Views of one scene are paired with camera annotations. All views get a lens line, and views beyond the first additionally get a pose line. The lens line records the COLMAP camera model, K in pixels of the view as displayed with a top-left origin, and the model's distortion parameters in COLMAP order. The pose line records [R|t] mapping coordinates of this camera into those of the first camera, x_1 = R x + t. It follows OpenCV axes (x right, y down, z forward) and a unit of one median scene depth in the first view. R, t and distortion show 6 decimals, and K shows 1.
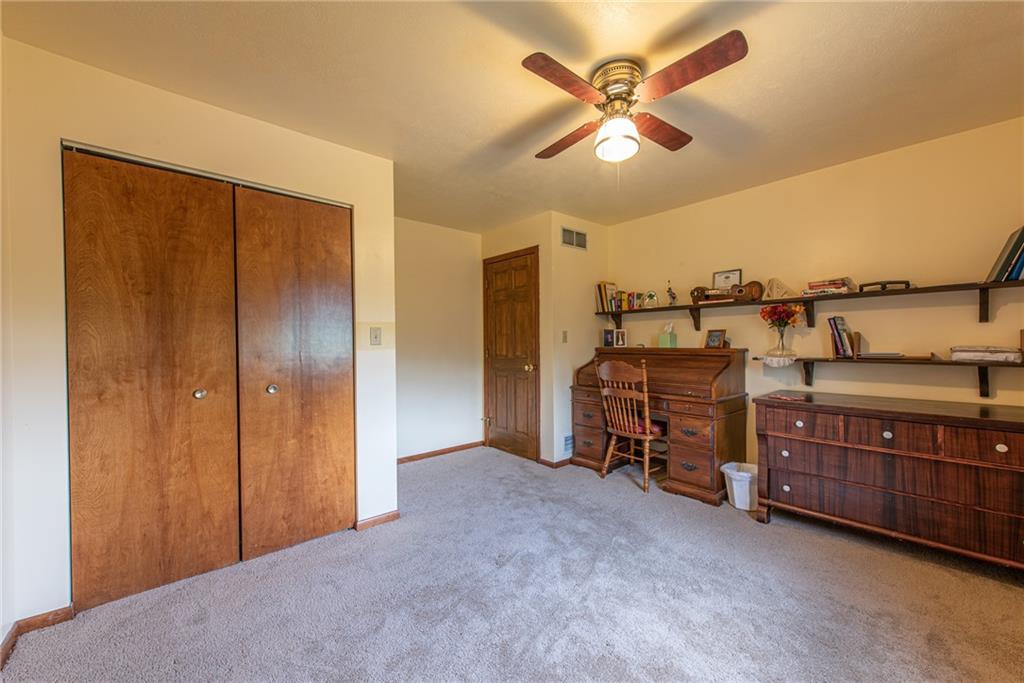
lens RADIAL K [[405.0, 0, 513.0], [0, 405.0, 341.9], [0, 0, 1]] dist [0.009394, -0.001379]
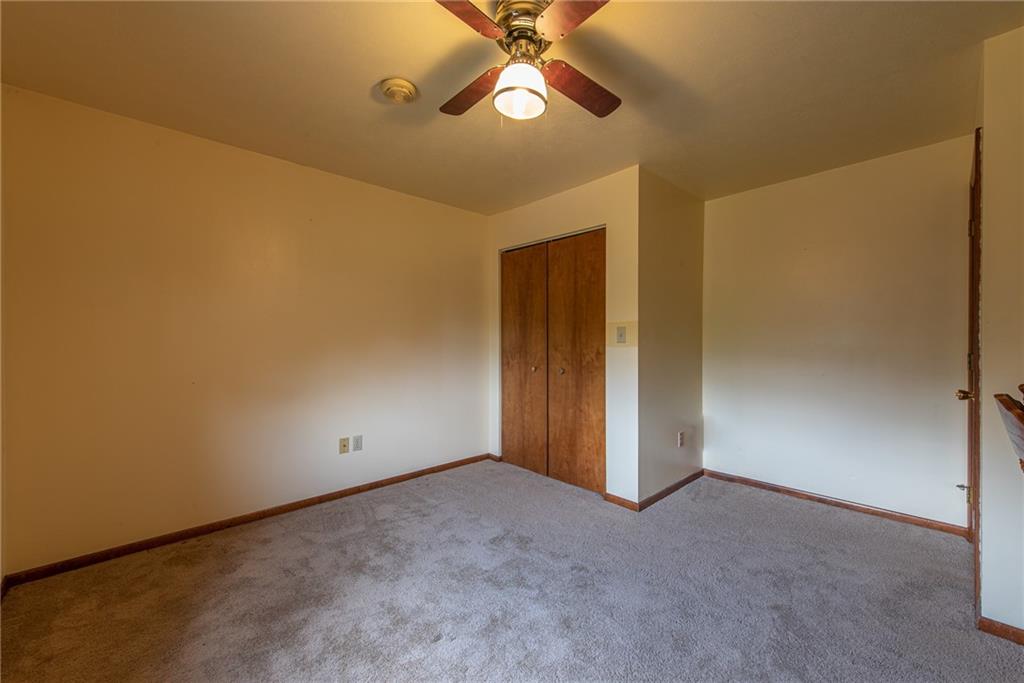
lens RADIAL K [[405.0, 0, 513.0], [0, 405.0, 342.9], [0, 0, 1]] dist [0.009394, -0.001379]
pose [[0.008291, 0.009669, -0.999919, 0.841322], [-0.000095, 0.999953, 0.009669, -0.002745], [0.999966, 0.000015, 0.008292, 0.770775]]
